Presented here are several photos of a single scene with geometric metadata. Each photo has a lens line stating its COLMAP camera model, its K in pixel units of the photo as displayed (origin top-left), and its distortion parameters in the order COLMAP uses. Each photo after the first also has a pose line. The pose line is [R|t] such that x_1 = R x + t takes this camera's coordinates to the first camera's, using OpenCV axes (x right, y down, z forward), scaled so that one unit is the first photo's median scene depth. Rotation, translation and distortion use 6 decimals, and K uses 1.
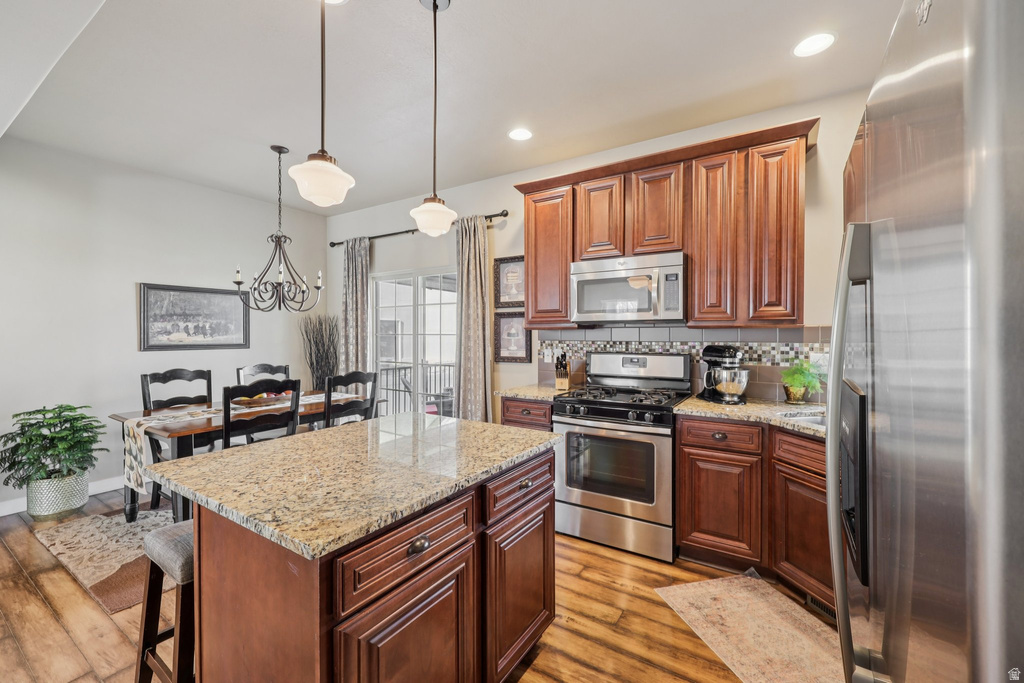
lens RADIAL K [[414.7, 0, 520.3], [0, 414.7, 336.7], [0, 0, 1]] dist [-0.001029, 0.000040]
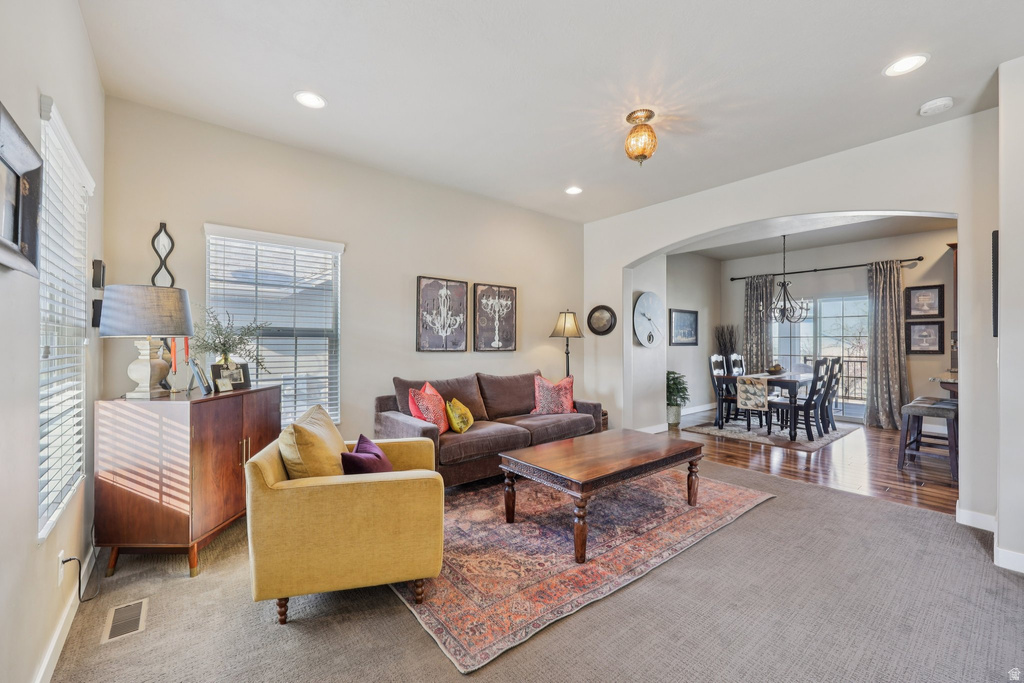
lens RADIAL K [[414.7, 0, 513.3], [0, 414.7, 340.8], [0, 0, 1]] dist [-0.001029, 0.000040]
pose [[0.944948, -0.002711, -0.327210, -0.957619], [-0.000288, 0.999958, -0.009114, 0.027101], [0.327221, 0.008706, 0.944908, -0.960192]]
